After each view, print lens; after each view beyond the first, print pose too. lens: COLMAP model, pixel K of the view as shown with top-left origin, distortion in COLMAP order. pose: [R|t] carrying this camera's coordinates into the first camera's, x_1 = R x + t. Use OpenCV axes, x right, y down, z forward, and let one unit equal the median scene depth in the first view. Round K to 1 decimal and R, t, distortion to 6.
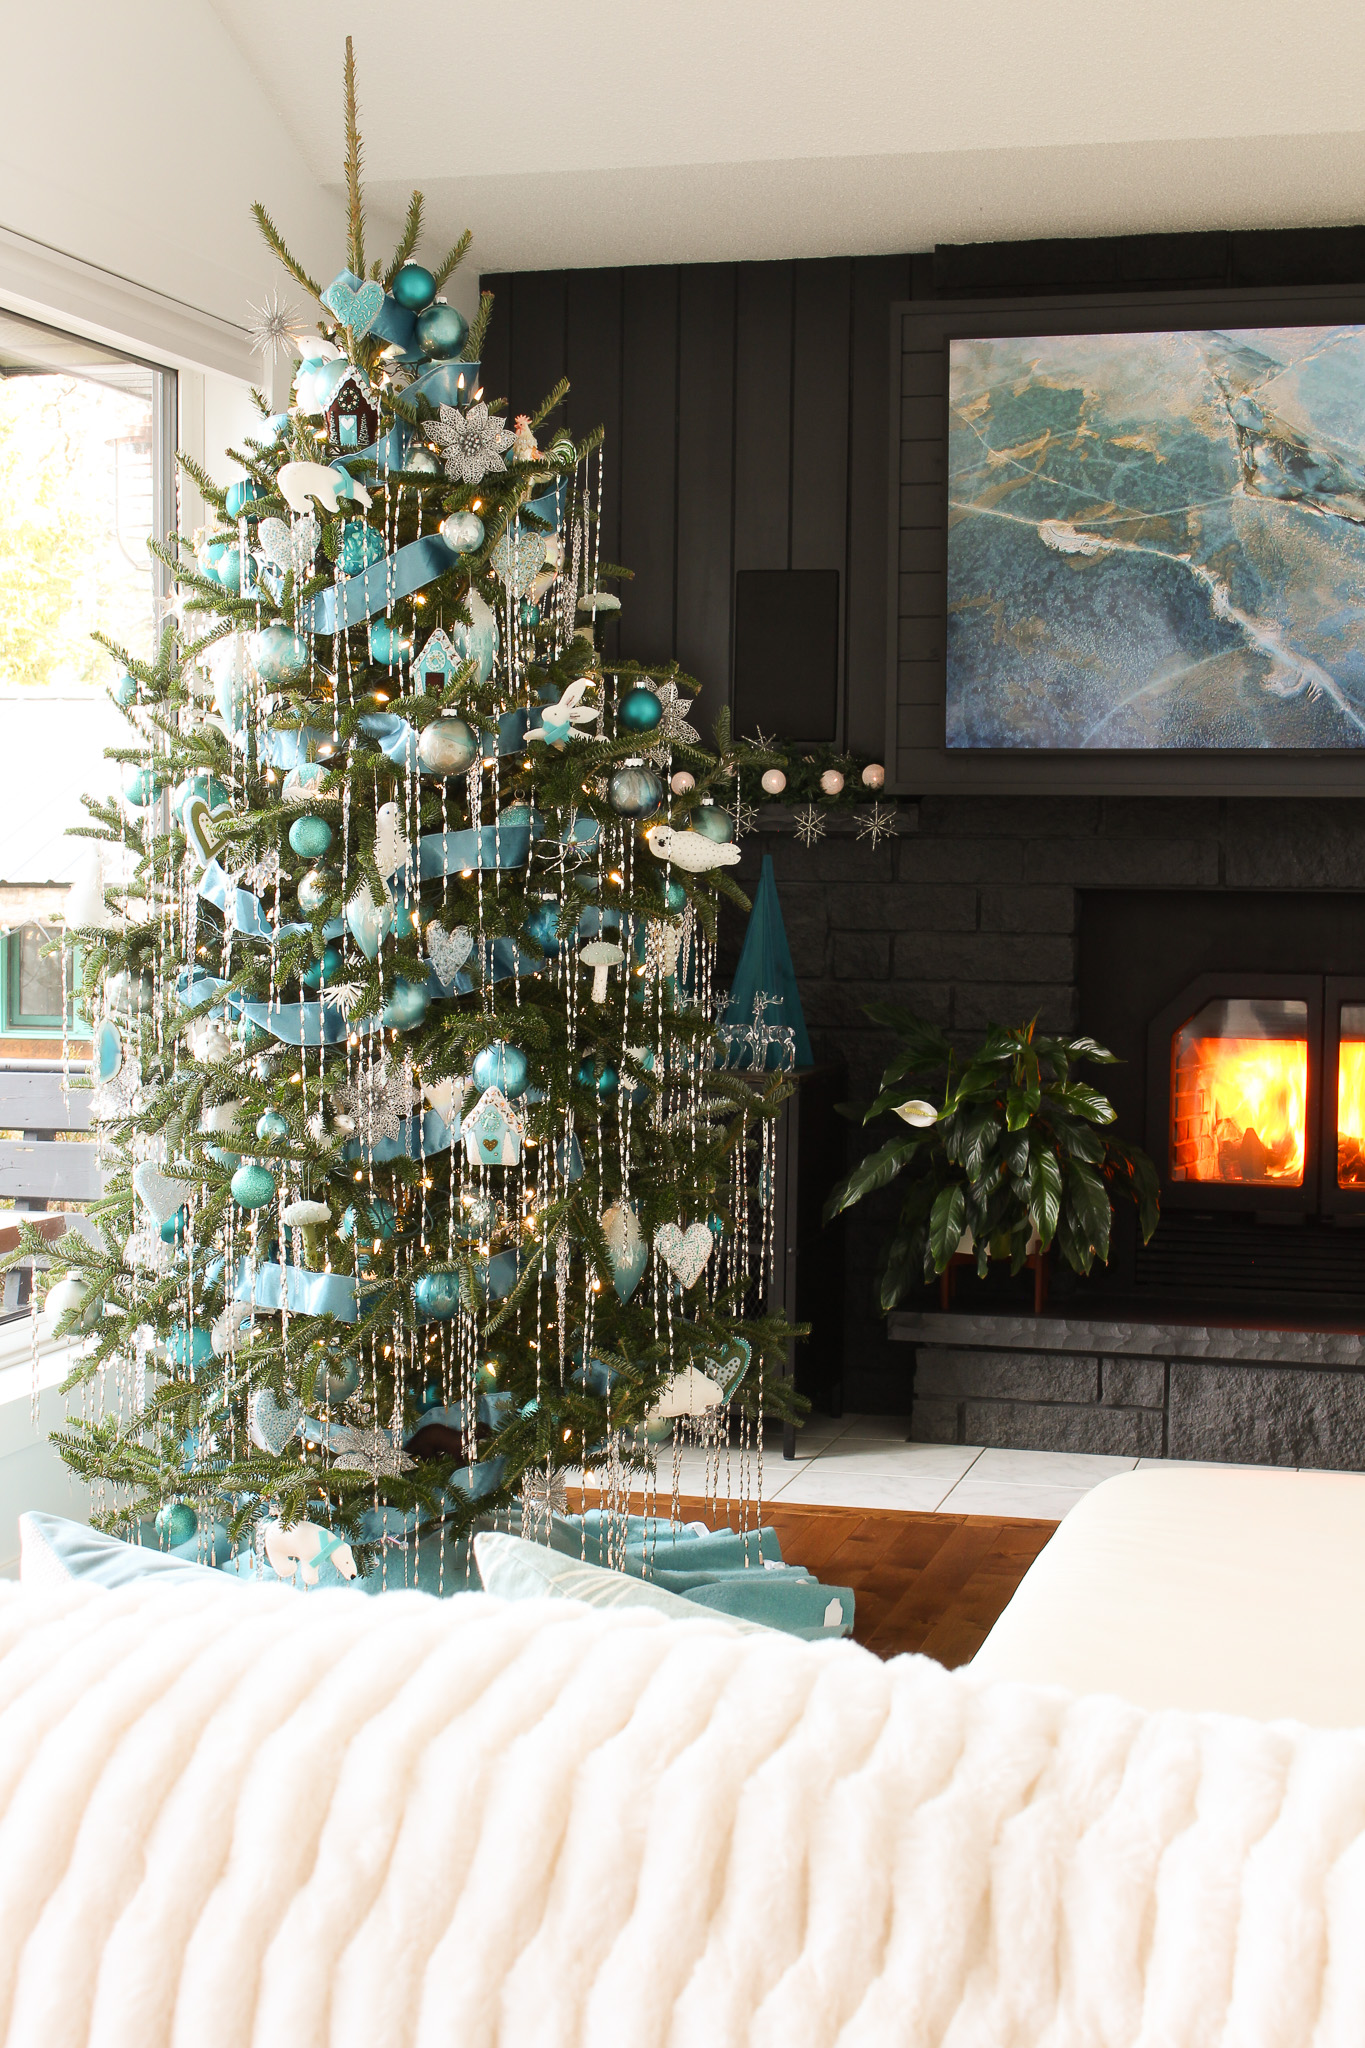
lens RADIAL K [[2900.1, 0, 676.7], [0, 2900.1, 1034.9], [0, 0, 1]] dist [-0.056469, 0.000000]
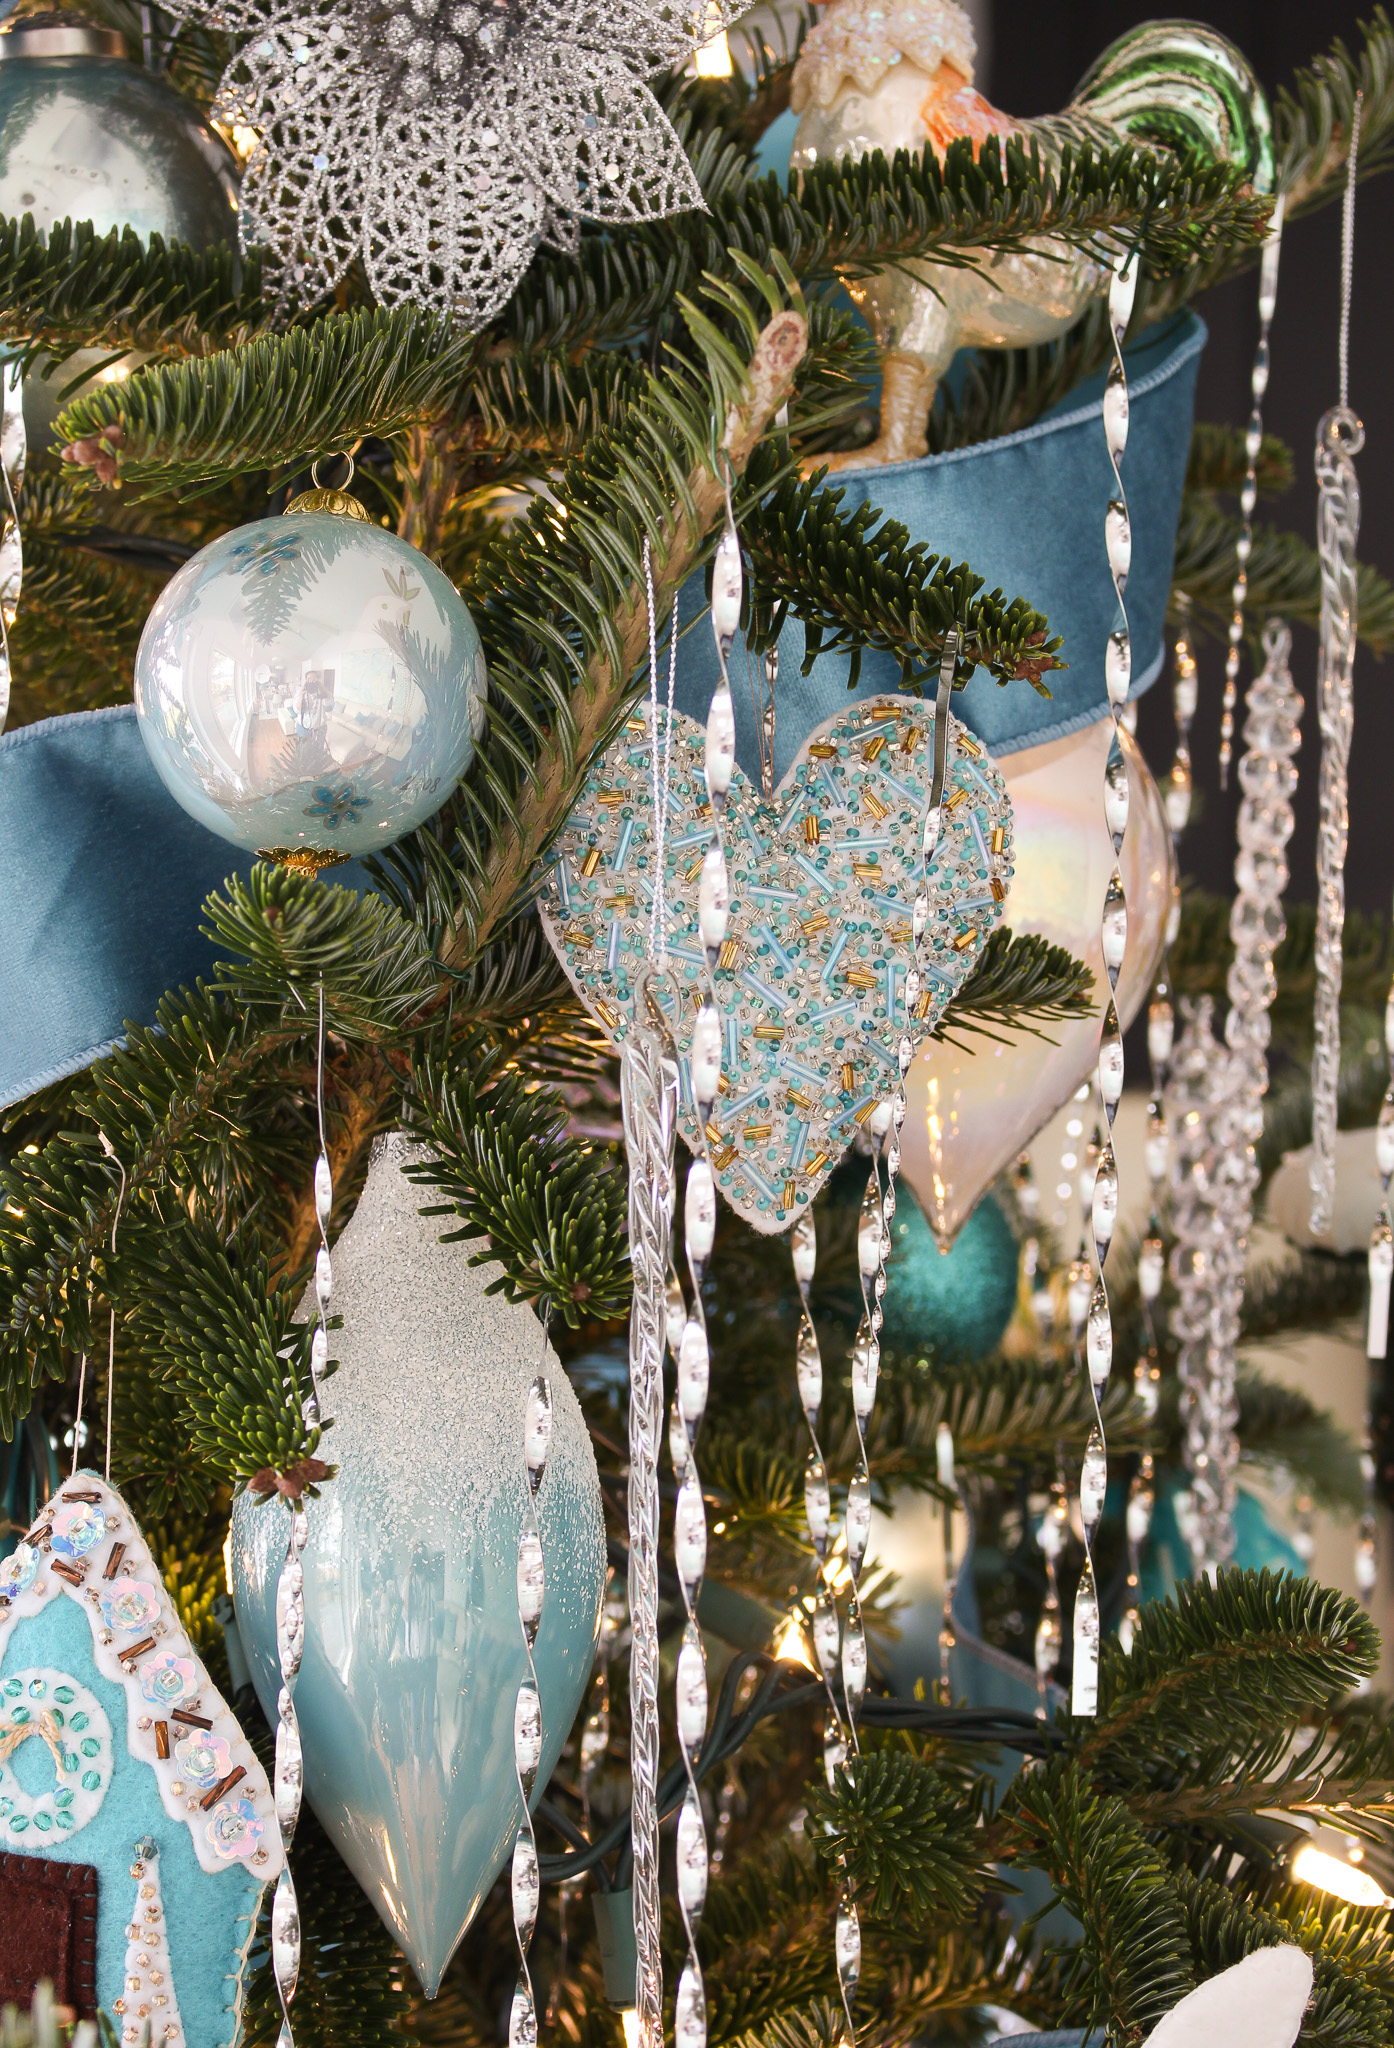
lens RADIAL K [[4508.1, 0, 668.7], [0, 4508.1, 910.6], [0, 0, 1]] dist [-0.030578, 0.000000]
pose [[0.985045, 0.010619, -0.171969, -0.025532], [-0.034881, 0.989722, -0.138682, -0.133395], [0.168729, 0.142607, 0.975292, 0.788042]]
